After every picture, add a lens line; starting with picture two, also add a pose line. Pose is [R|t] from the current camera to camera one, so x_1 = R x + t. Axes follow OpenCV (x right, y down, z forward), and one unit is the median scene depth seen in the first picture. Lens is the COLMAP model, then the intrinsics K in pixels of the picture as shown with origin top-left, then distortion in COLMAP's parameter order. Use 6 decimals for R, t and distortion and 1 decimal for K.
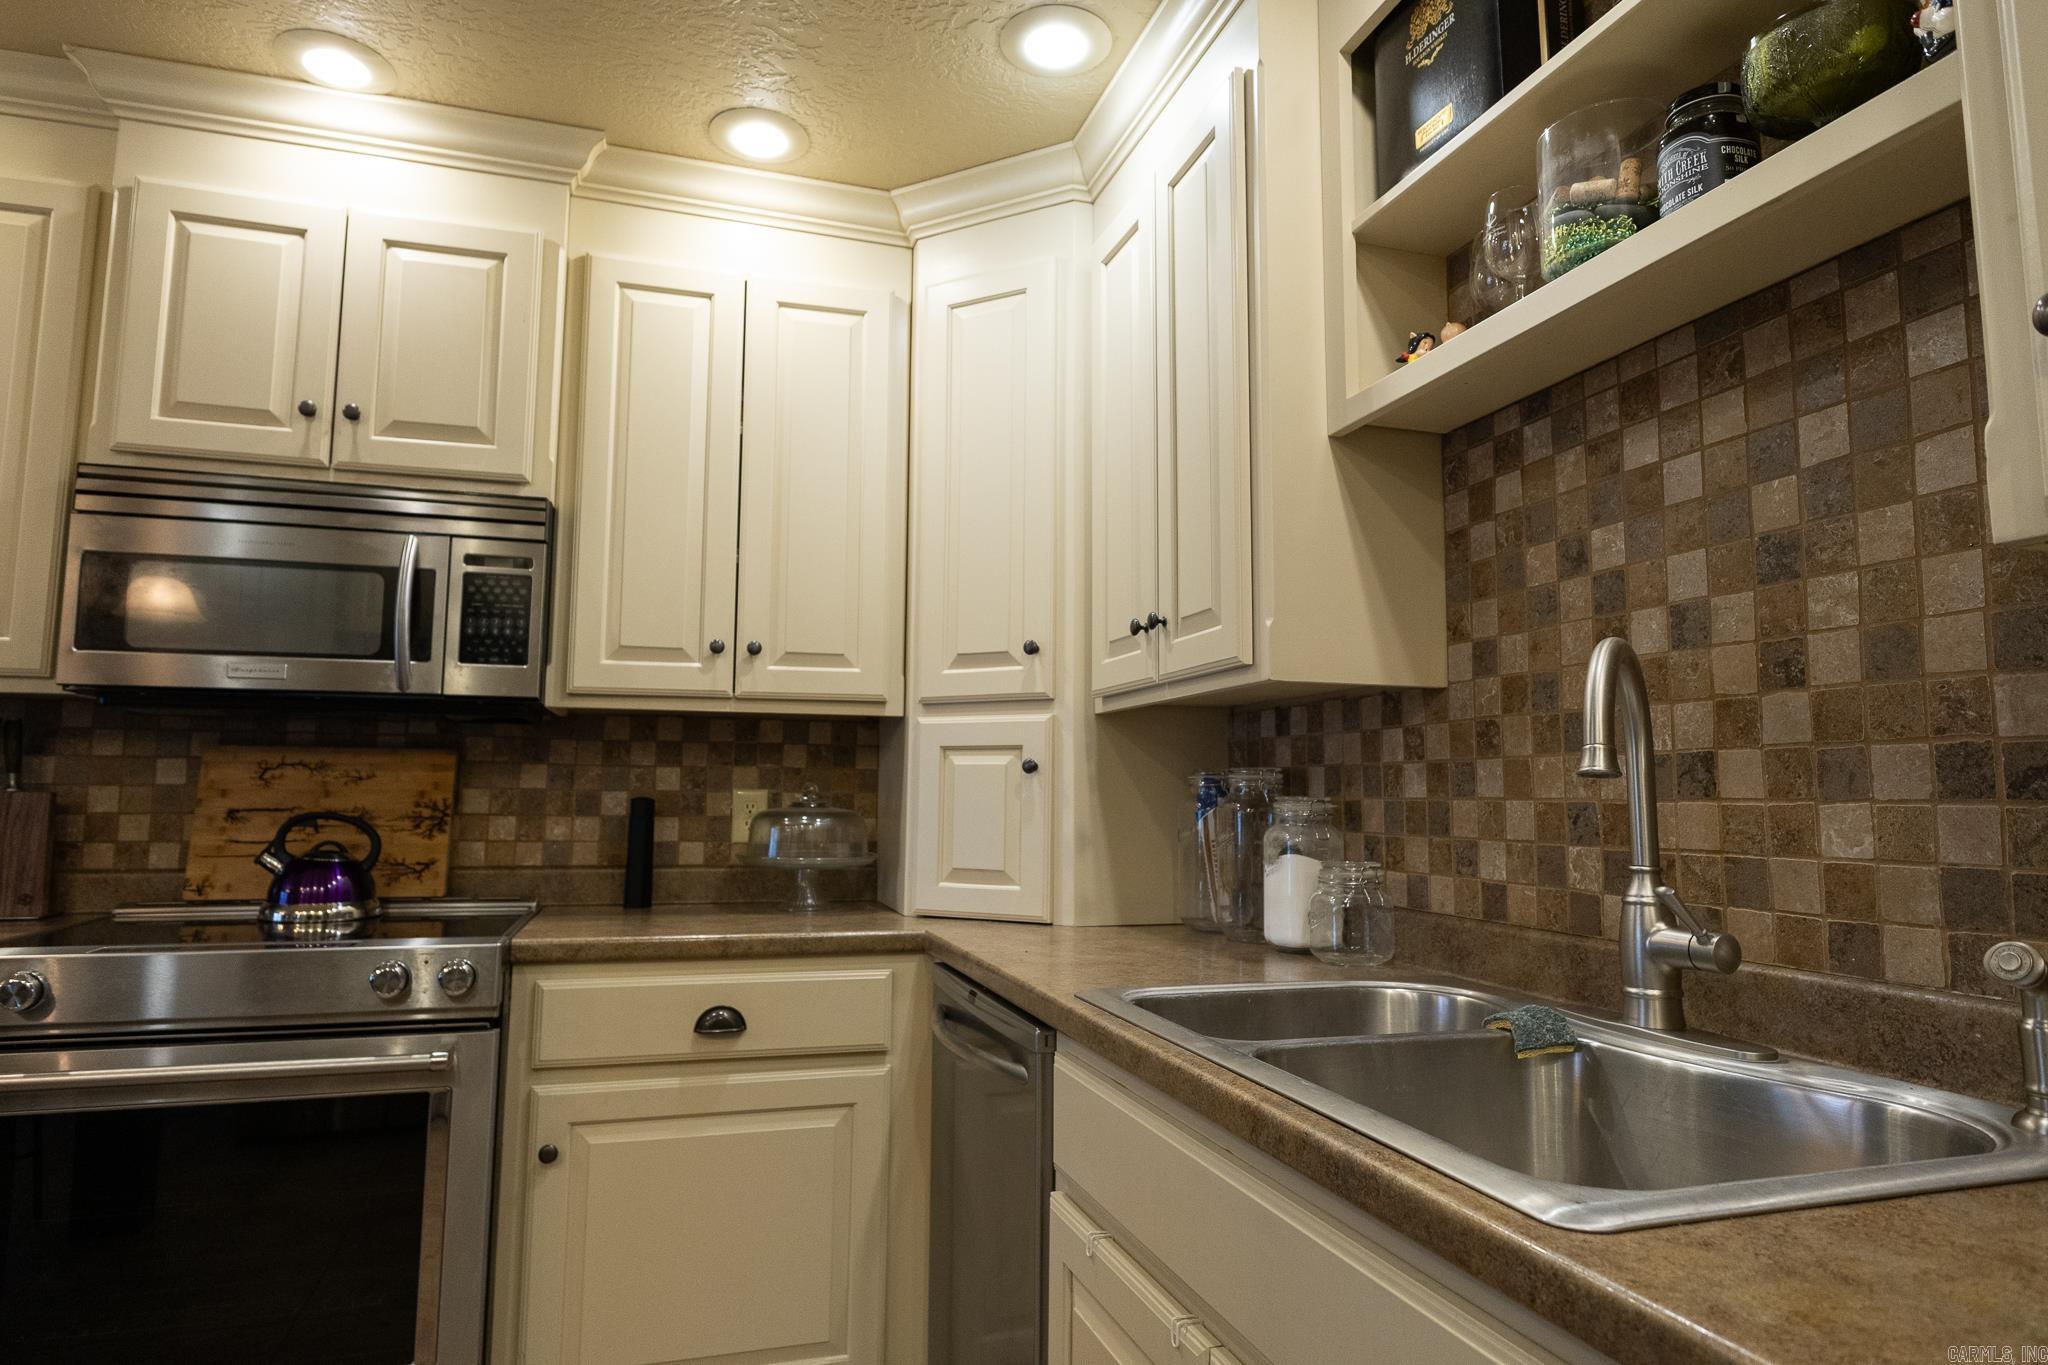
lens RADIAL K [[1152.2, 0, 1026.5], [0, 1152.2, 678.5], [0, 0, 1]] dist [-0.003733, -0.002395]
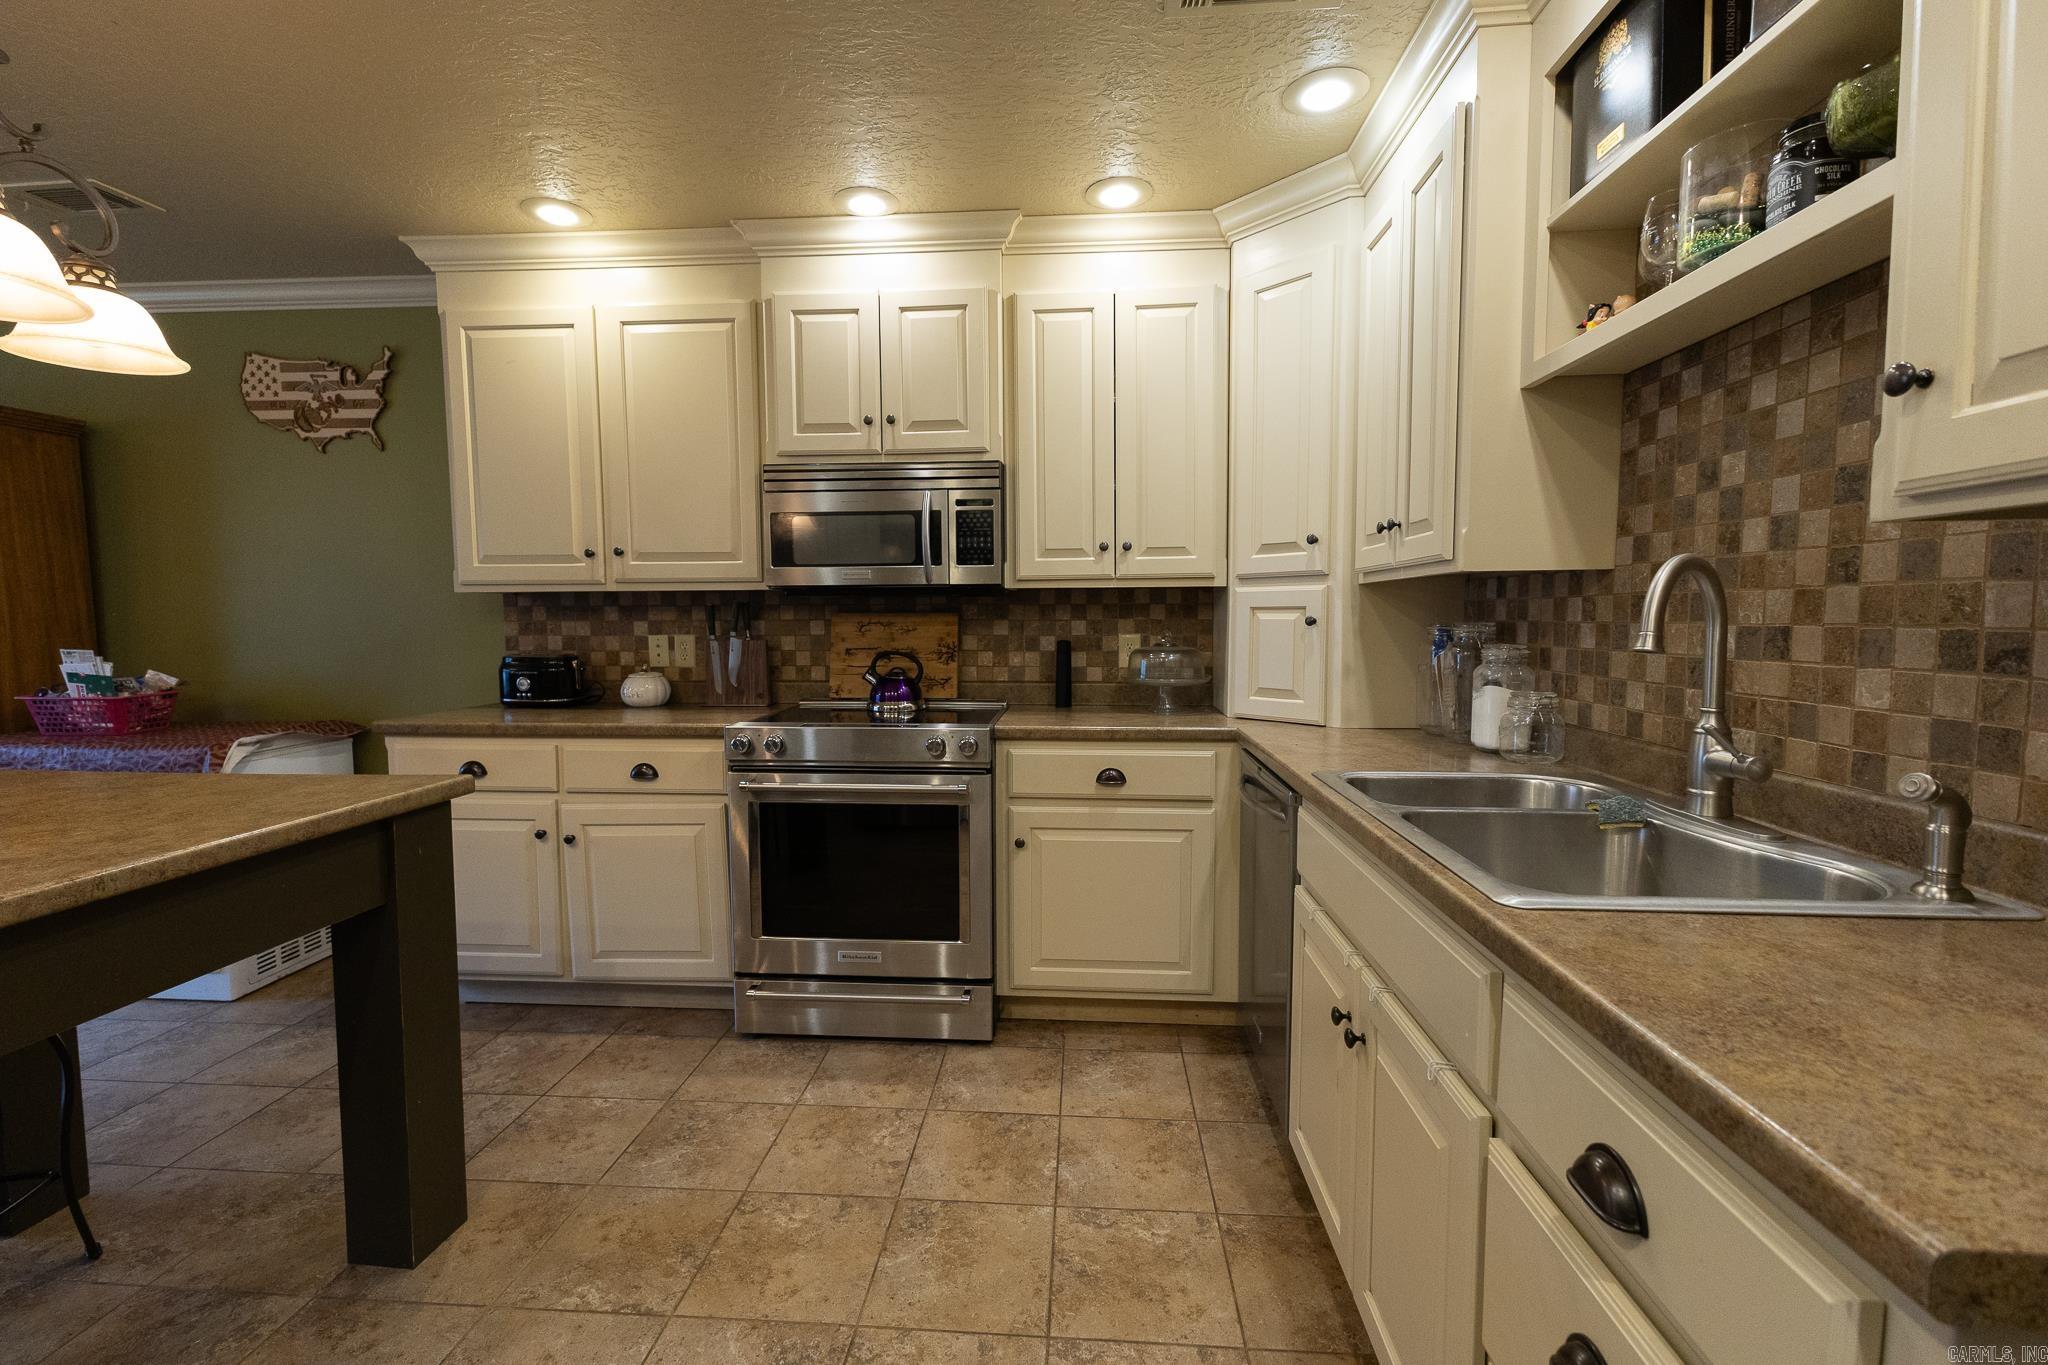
lens RADIAL K [[859.0, 0, 1019.5], [0, 859.0, 683.4], [0, 0, 1]] dist [-0.021515, -0.000350]
pose [[0.928263, 0.015039, -0.371619, 0.073496], [0.051128, 0.984536, 0.167556, -0.053561], [0.368392, -0.174536, 0.913140, -0.170380]]
